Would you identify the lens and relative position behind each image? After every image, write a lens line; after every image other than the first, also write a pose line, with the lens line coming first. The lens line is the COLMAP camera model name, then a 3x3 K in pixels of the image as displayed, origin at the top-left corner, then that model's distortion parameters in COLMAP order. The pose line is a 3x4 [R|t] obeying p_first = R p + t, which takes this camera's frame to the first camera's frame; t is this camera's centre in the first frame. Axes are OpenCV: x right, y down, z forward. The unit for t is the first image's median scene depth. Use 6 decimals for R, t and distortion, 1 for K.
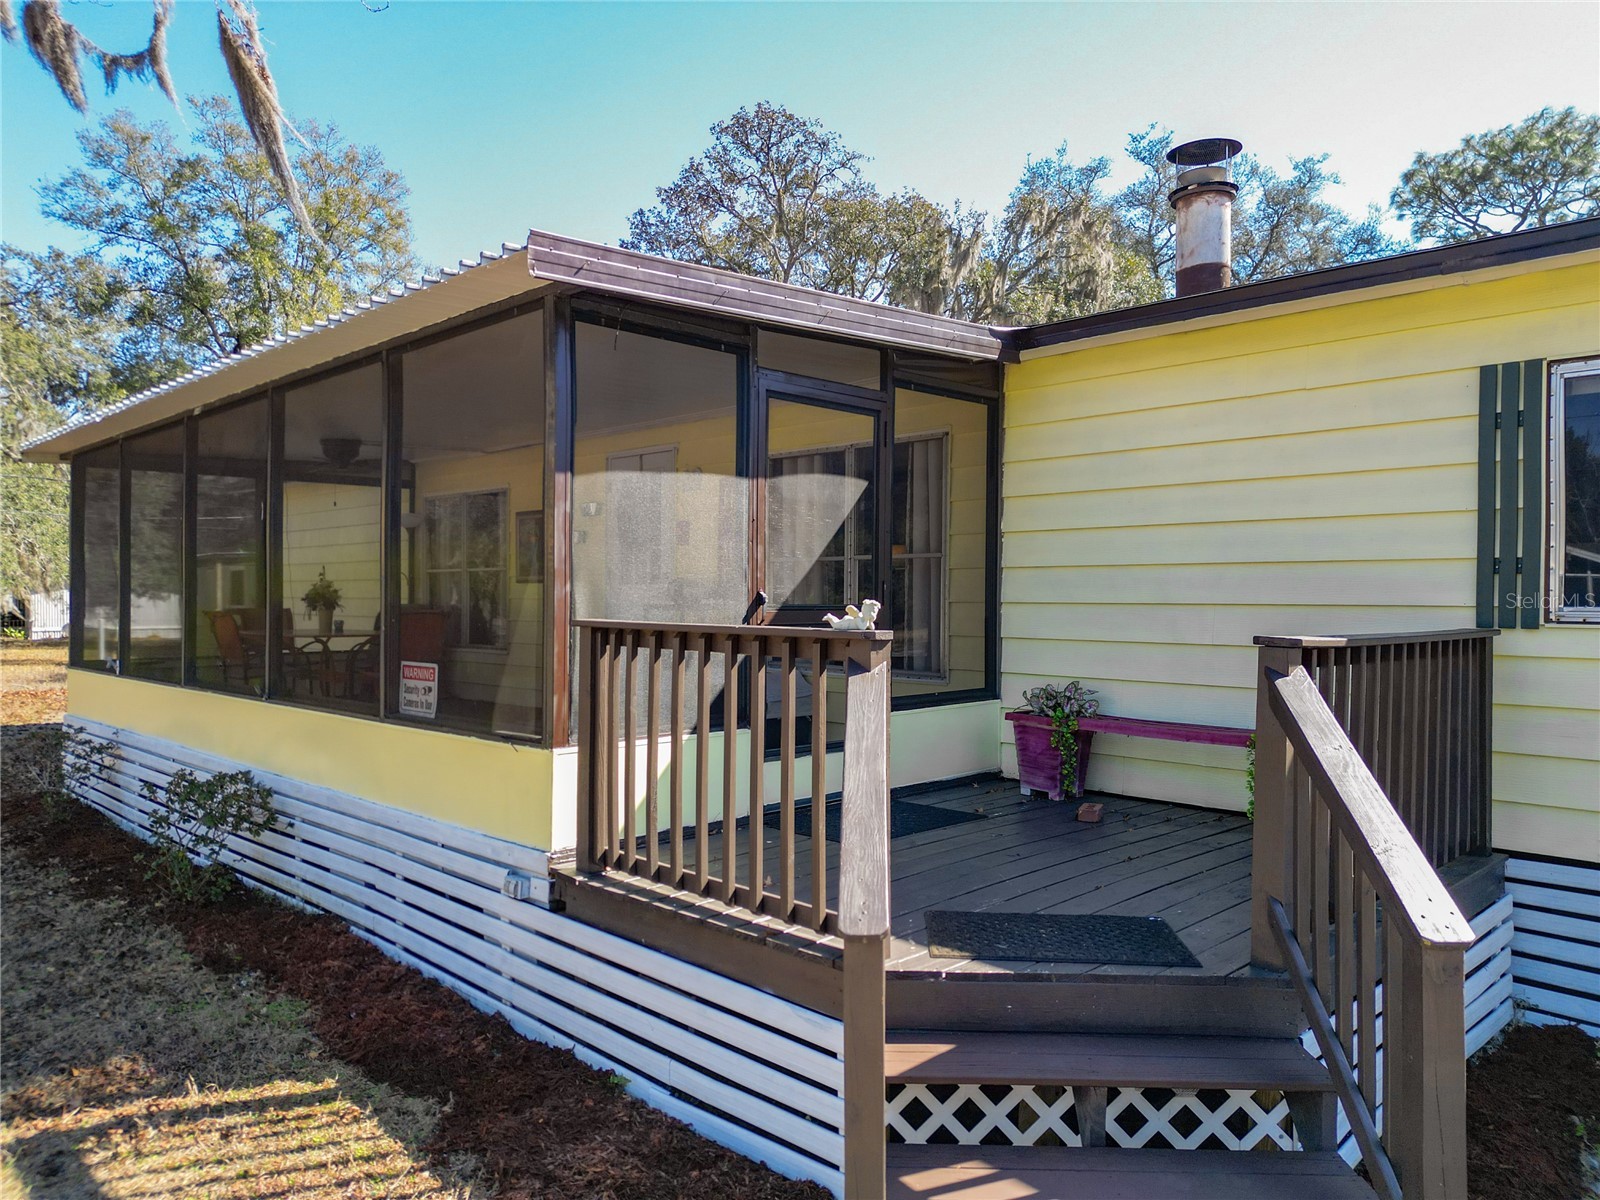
lens RADIAL K [[1138.0, 0, 794.5], [0, 1138.0, 609.4], [0, 0, 1]] dist [0.056686, -0.041291]
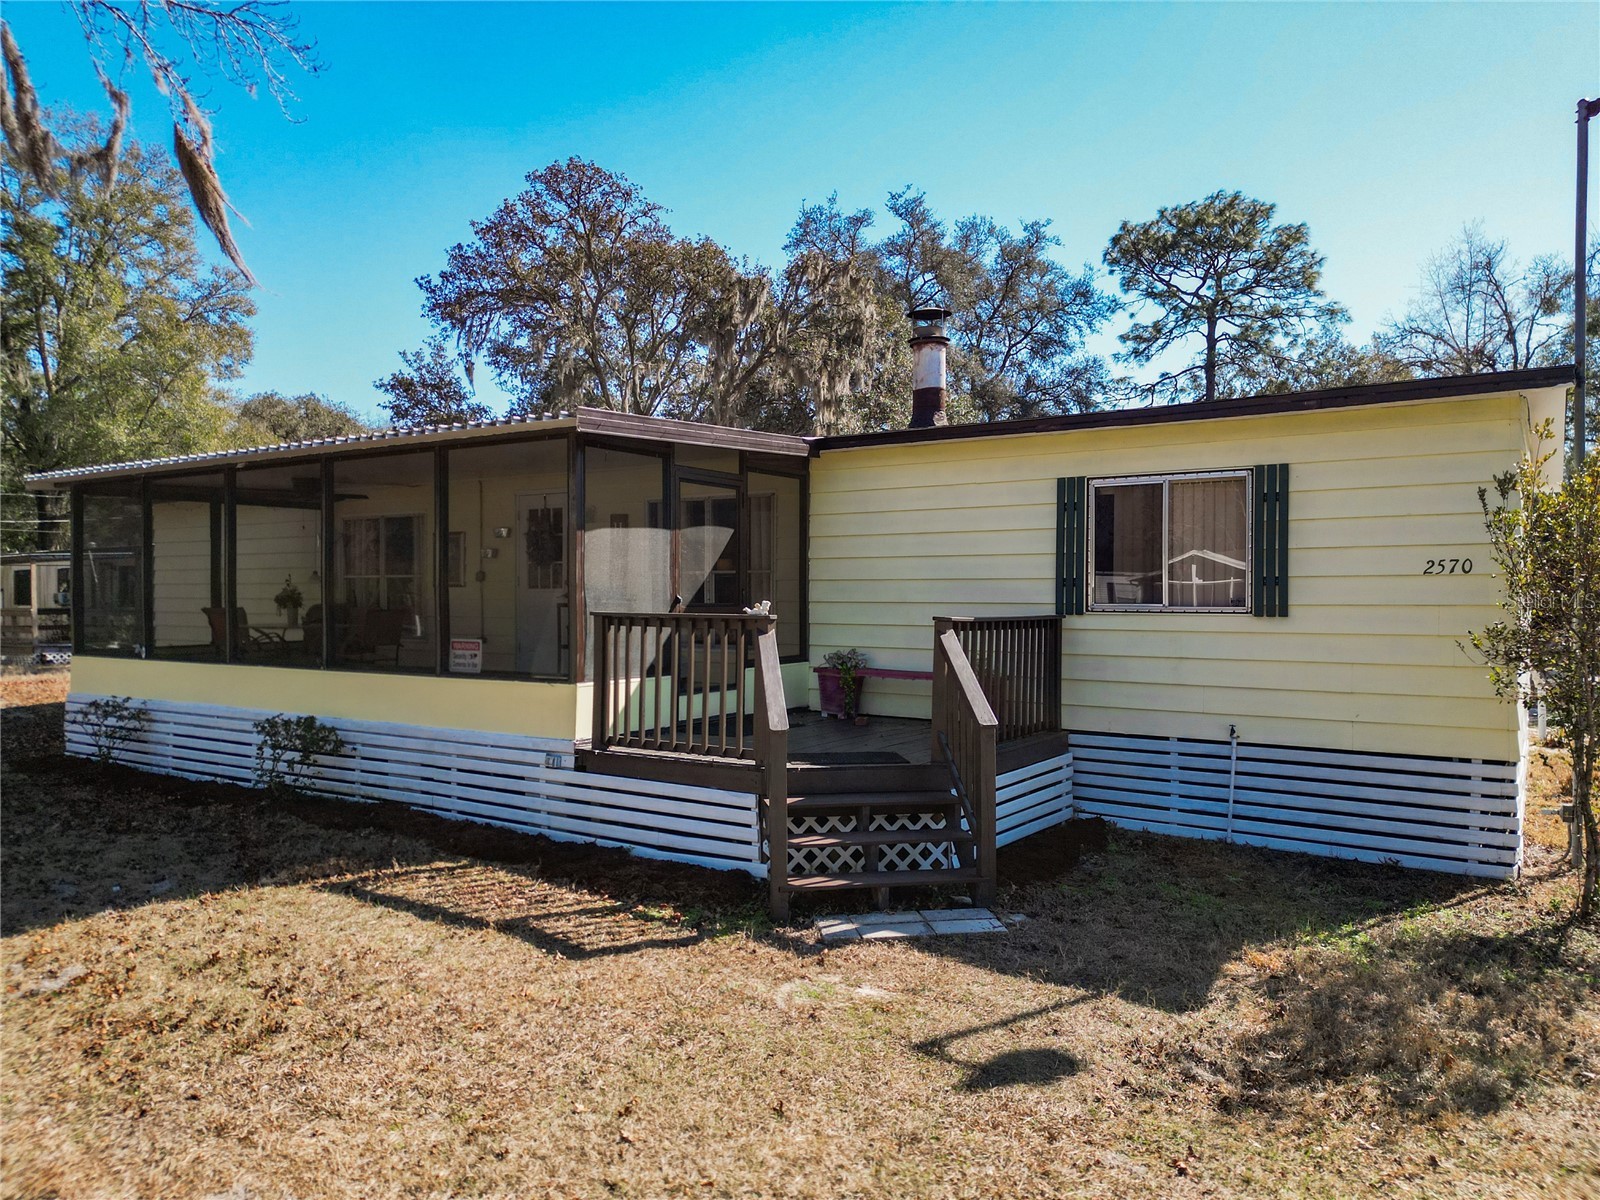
lens RADIAL K [[1138.0, 0, 803.5], [0, 1138.0, 605.4], [0, 0, 1]] dist [0.056686, -0.041291]
pose [[0.978929, -0.002781, 0.204182, -0.037766], [0.003366, 0.999991, -0.002518, 0.000720], [-0.204173, 0.003152, 0.978930, -0.140556]]
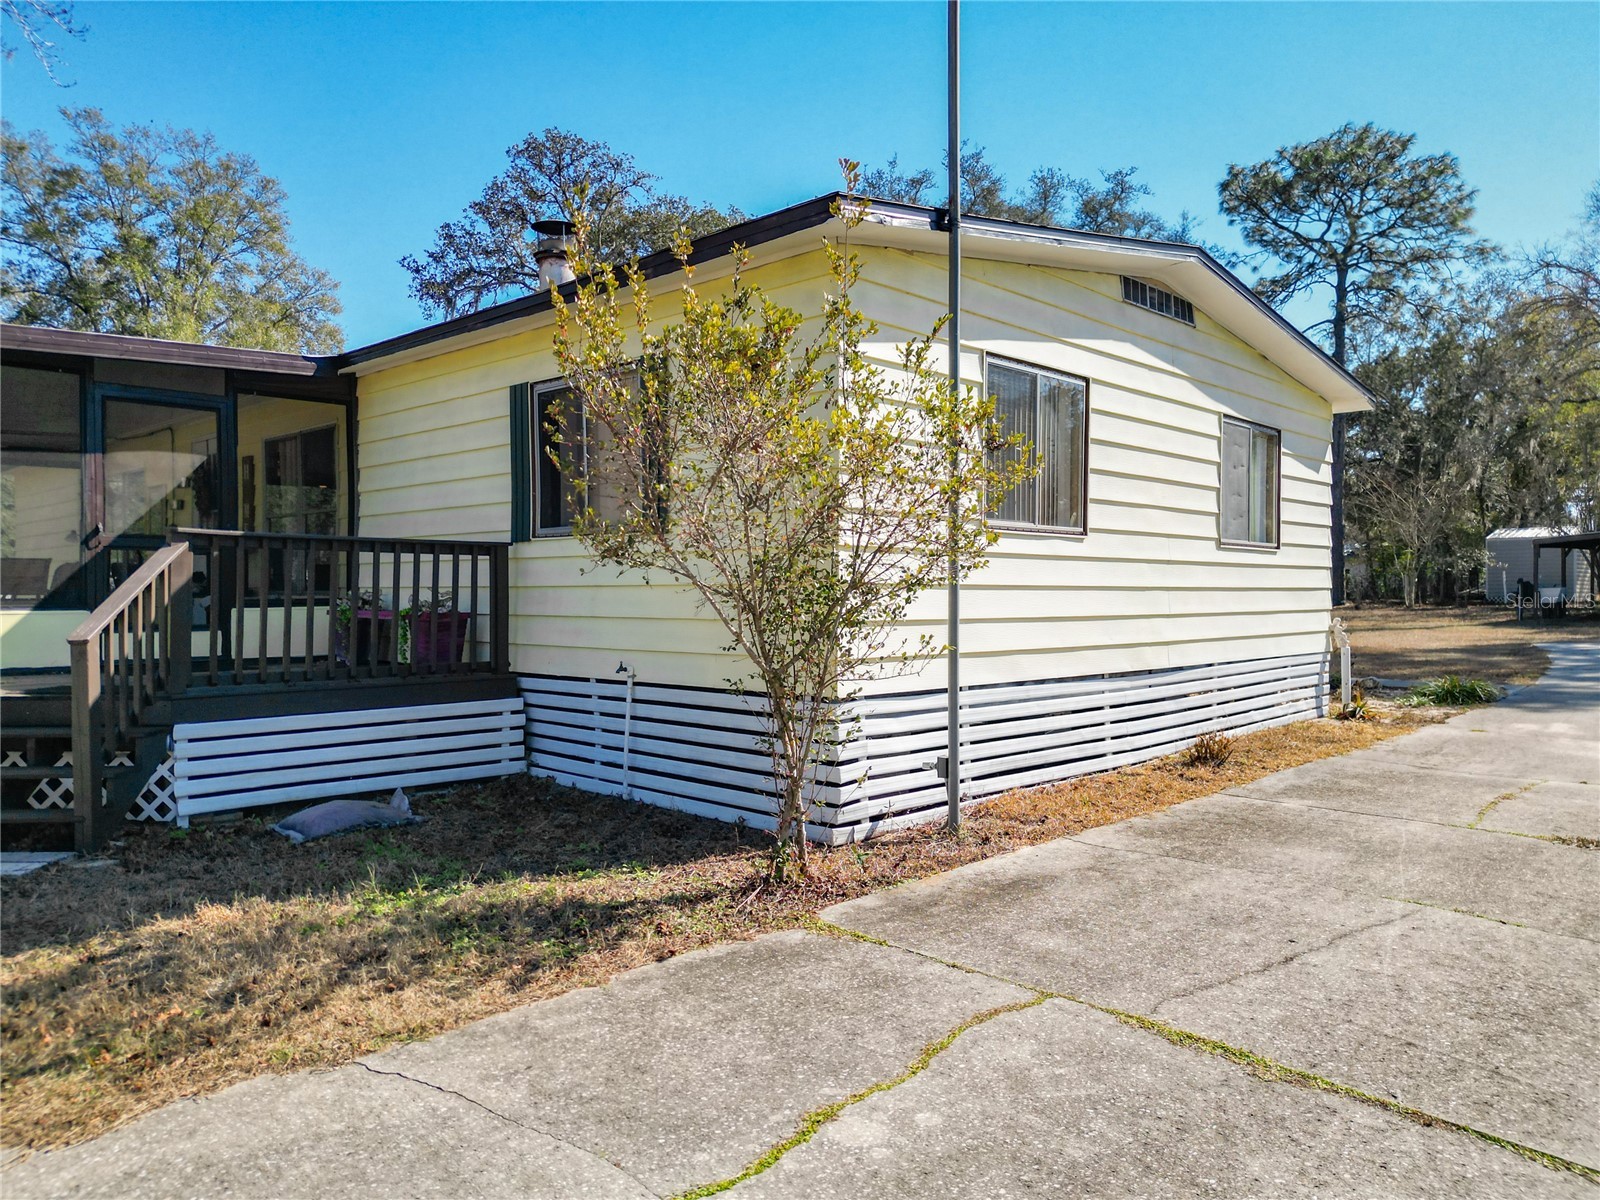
lens RADIAL K [[1138.0, 0, 802.4], [0, 1138.0, 608.5], [0, 0, 1]] dist [0.056686, -0.041291]
pose [[0.999588, -0.008281, 0.027483, 0.178002], [0.008101, 0.999945, 0.006652, 0.019398], [-0.027536, -0.006427, 0.999600, -0.124314]]
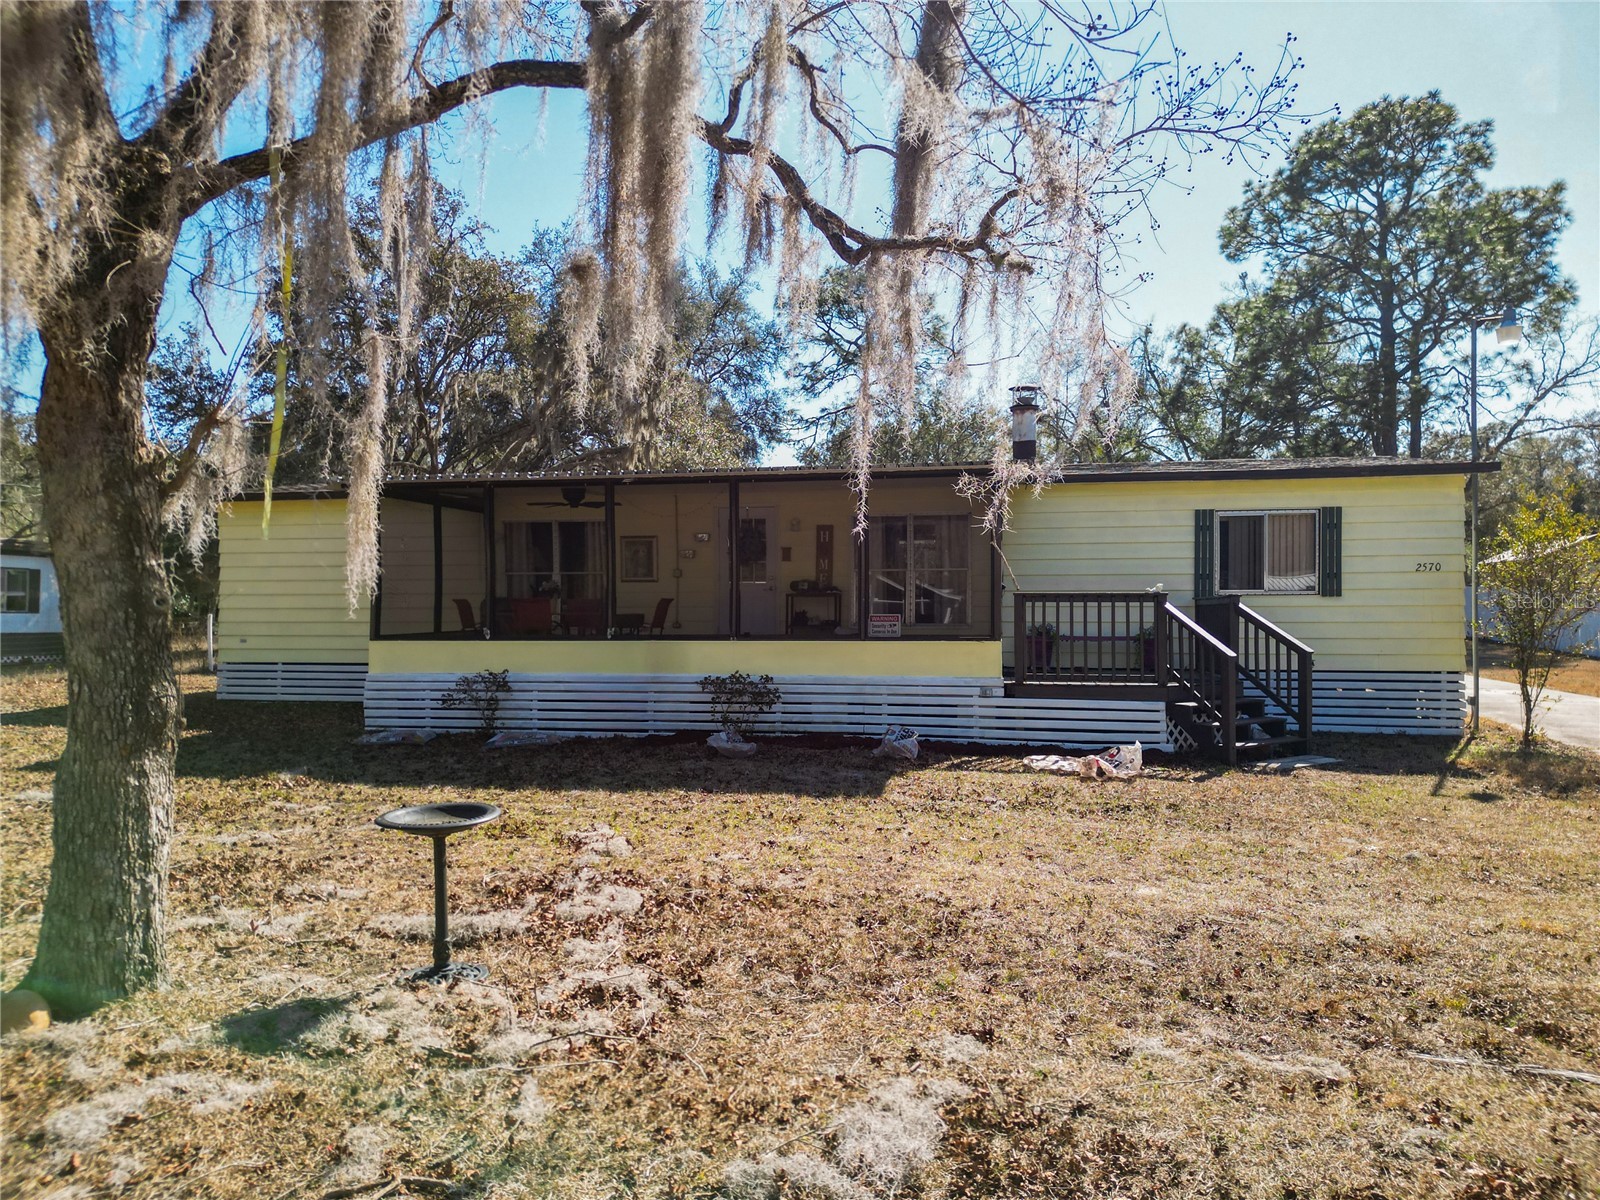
lens RADIAL K [[1138.0, 0, 805.4], [0, 1138.0, 597.3], [0, 0, 1]] dist [0.056686, -0.041291]
pose [[0.827238, 0.001474, 0.561850, -0.350531], [0.010777, 0.999771, -0.018490, 0.011028], [-0.561748, 0.021350, 0.827033, -0.162222]]
